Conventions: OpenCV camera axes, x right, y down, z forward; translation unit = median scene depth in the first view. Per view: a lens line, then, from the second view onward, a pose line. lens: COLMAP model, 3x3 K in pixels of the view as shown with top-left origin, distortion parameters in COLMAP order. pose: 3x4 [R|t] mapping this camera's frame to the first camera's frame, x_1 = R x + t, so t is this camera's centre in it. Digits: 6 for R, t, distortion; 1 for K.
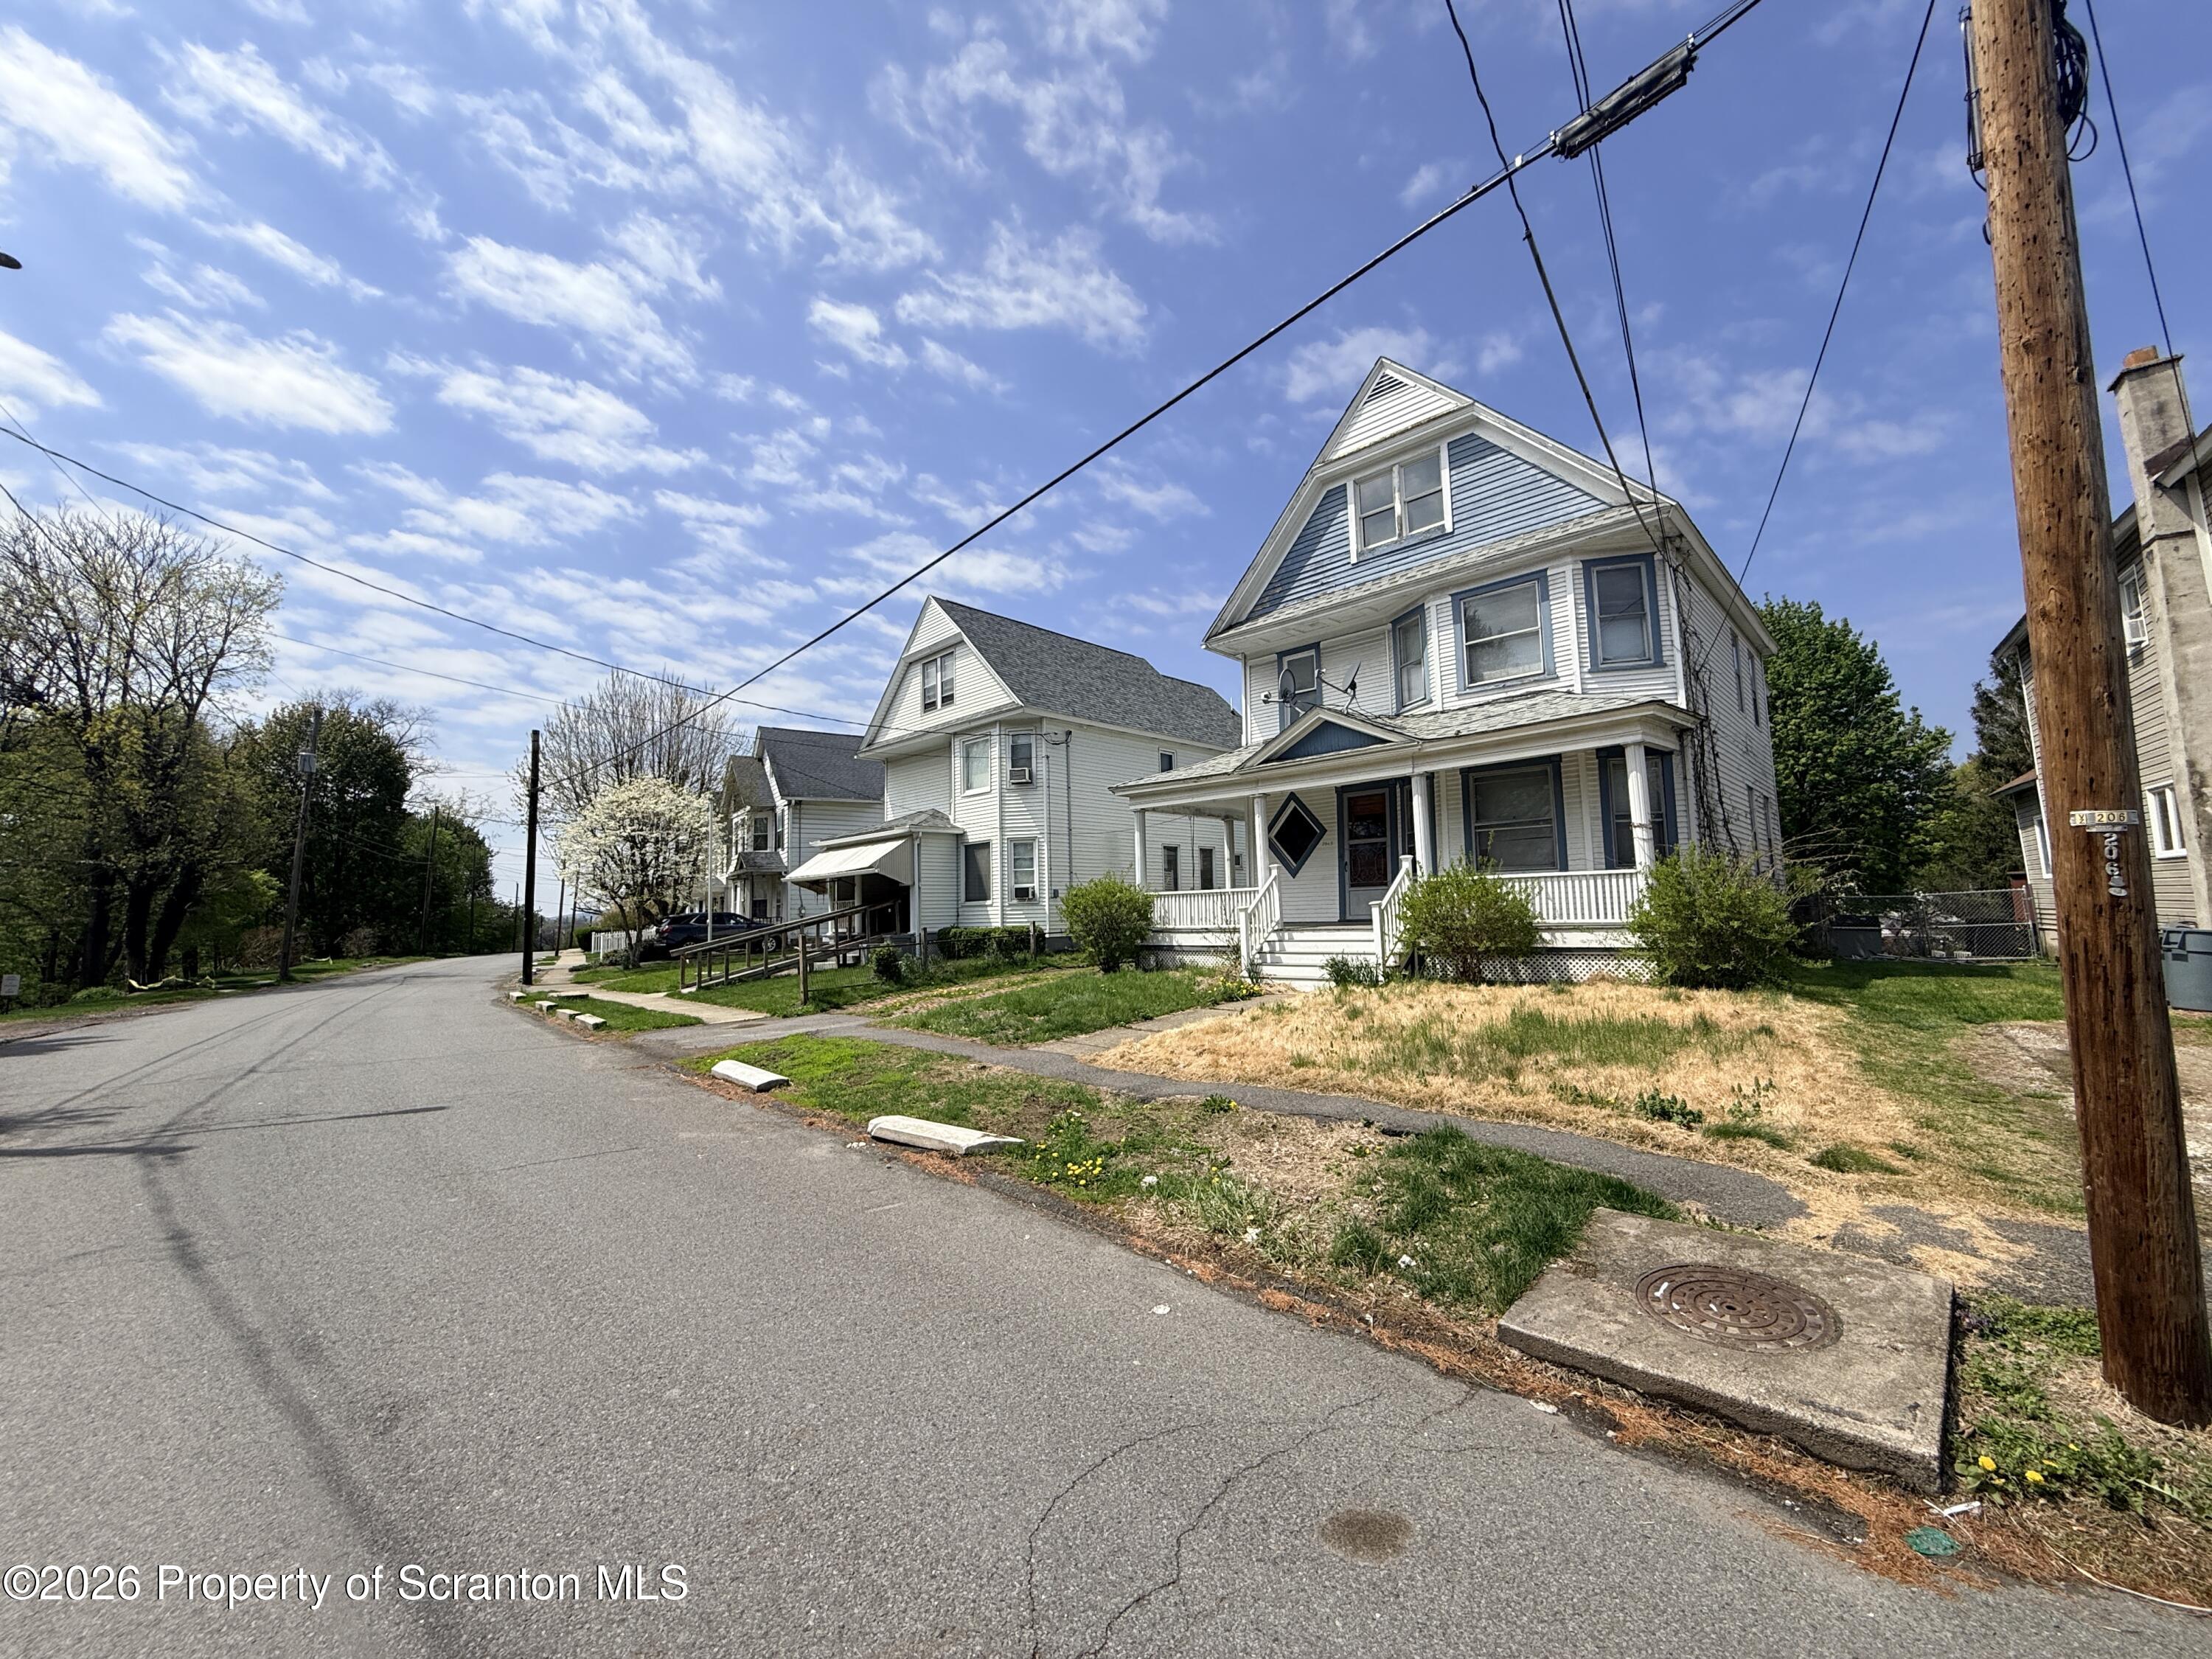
lens RADIAL K [[884.1, 0, 1091.4], [0, 884.1, 828.6], [0, 0, 1]] dist [-0.002708, 0.001157]
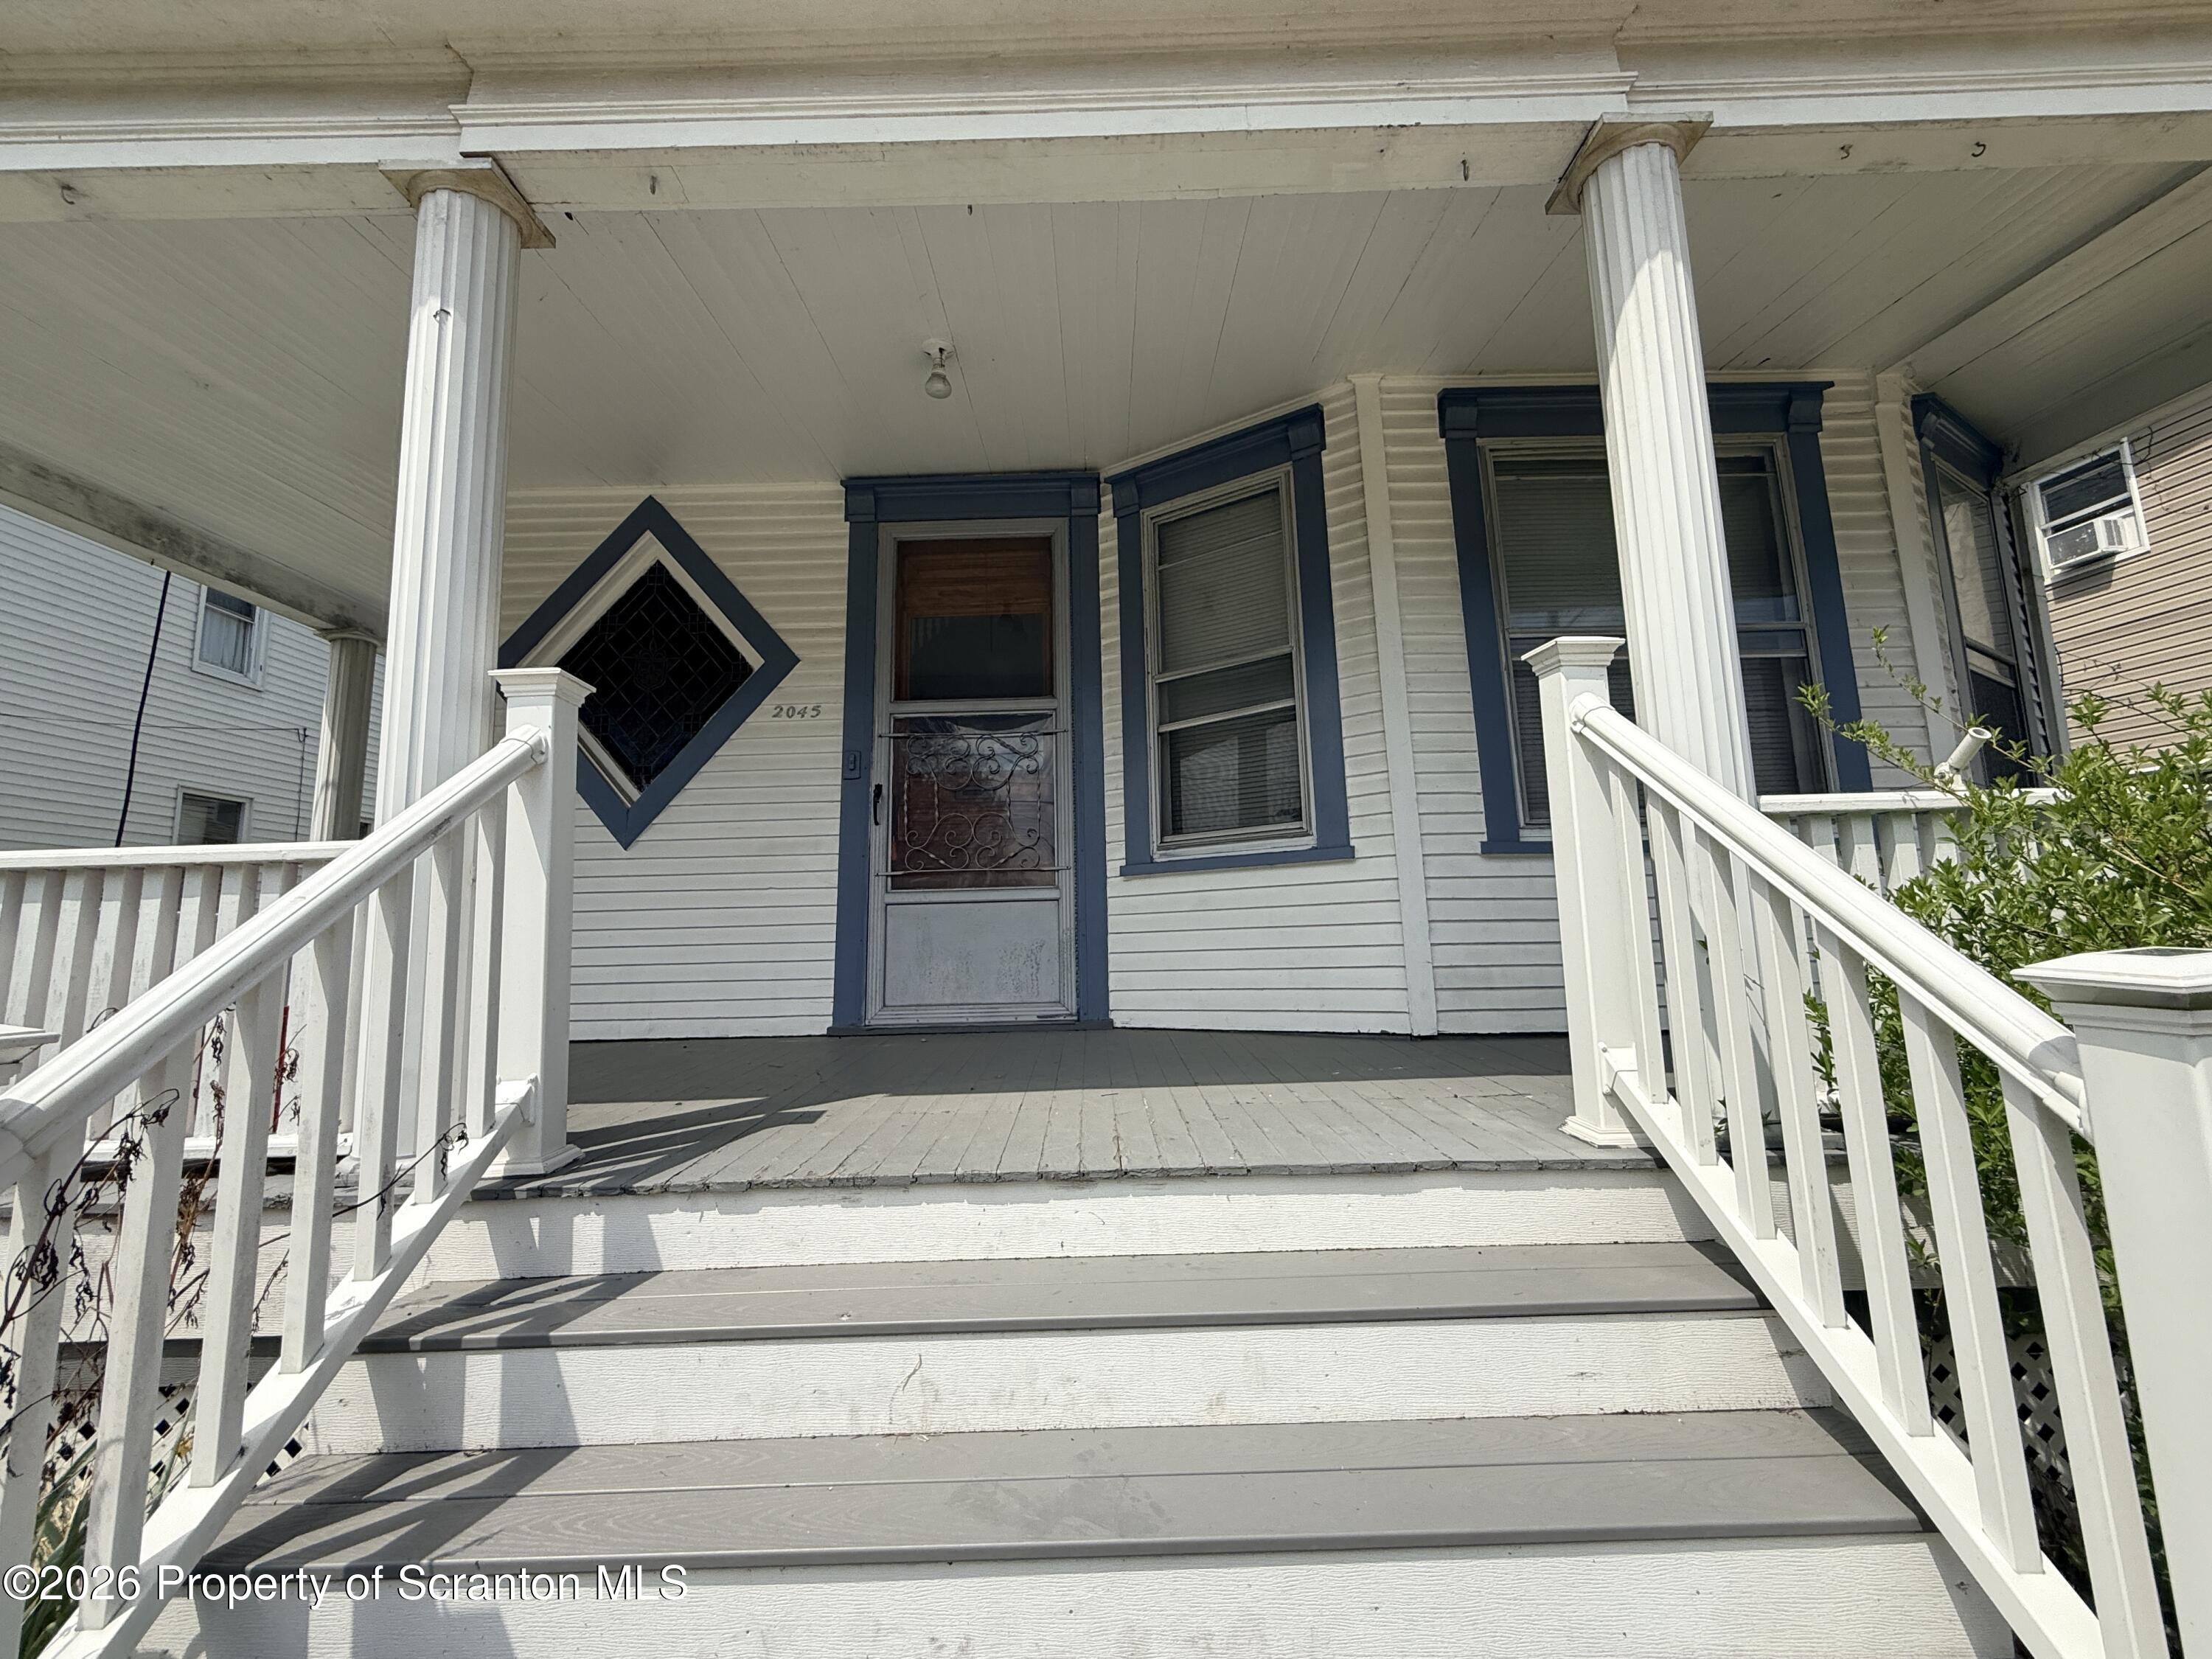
lens RADIAL K [[884.1, 0, 1103.4], [0, 884.1, 836.0], [0, 0, 1]] dist [-0.002708, 0.001157]
pose [[0.709191, 0.093699, 0.698763, 0.163117], [-0.059858, 0.995553, -0.072745, 0.065989], [-0.702471, 0.009763, 0.711645, 0.784007]]
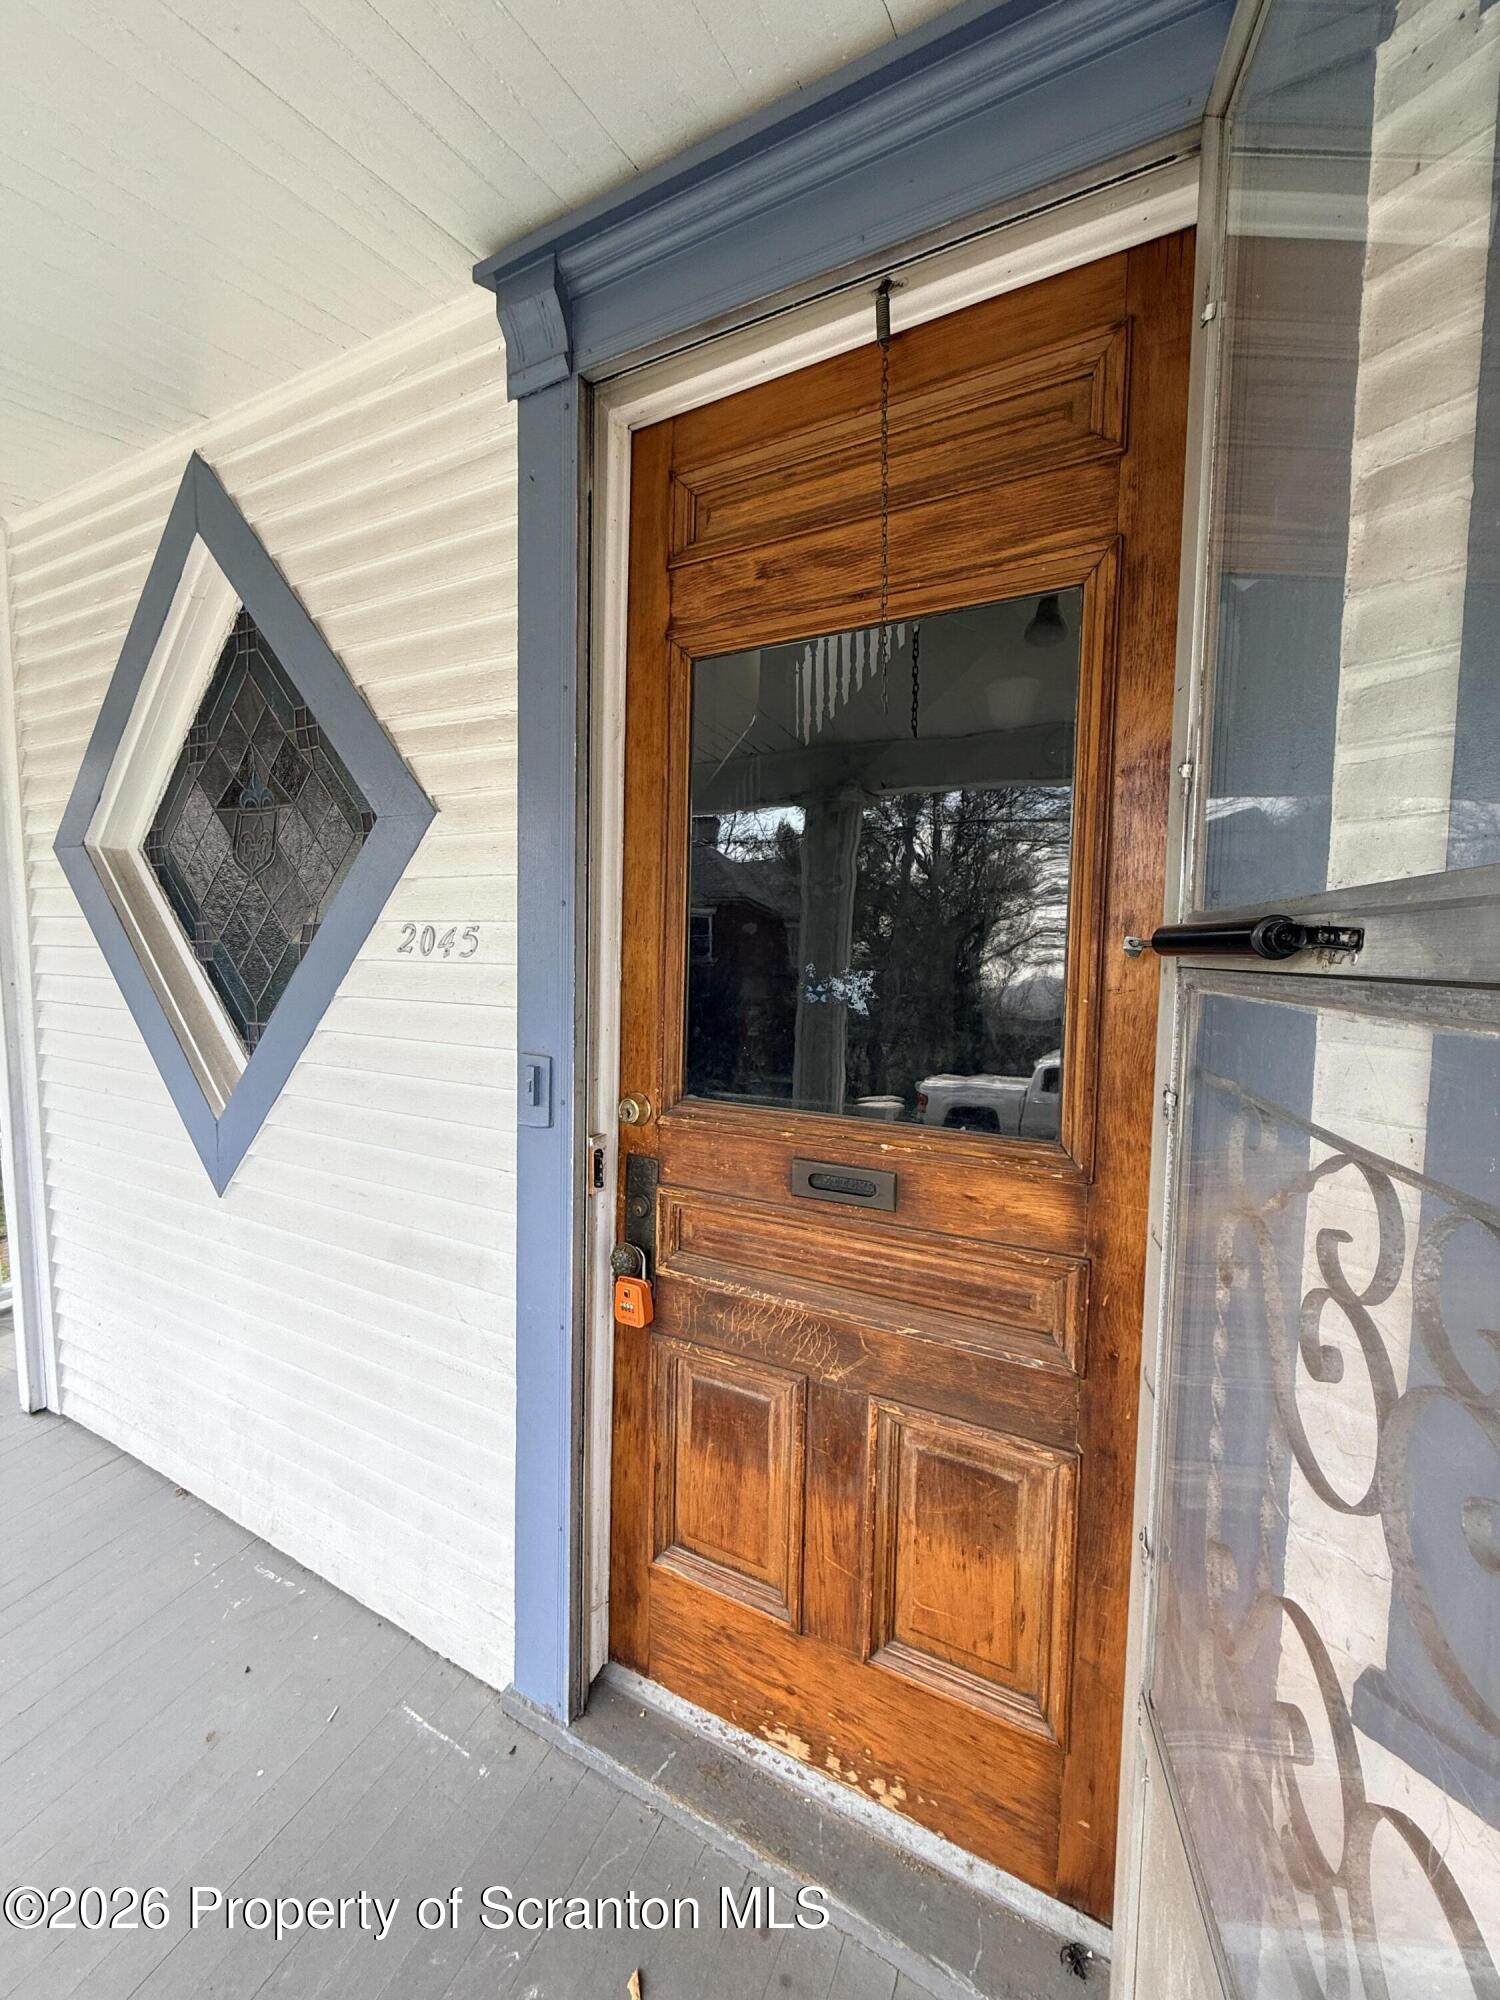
lens RADIAL K [[799.4, 0, 750.5], [0, 799.4, 999.2], [0, 0, 1]] dist [-0.002708, 0.001157]
pose [[0.952417, -0.014748, 0.304442, 0.279877], [-0.045896, 0.980501, 0.191078, 0.004875], [-0.301324, -0.195959, 0.933169, 0.920890]]
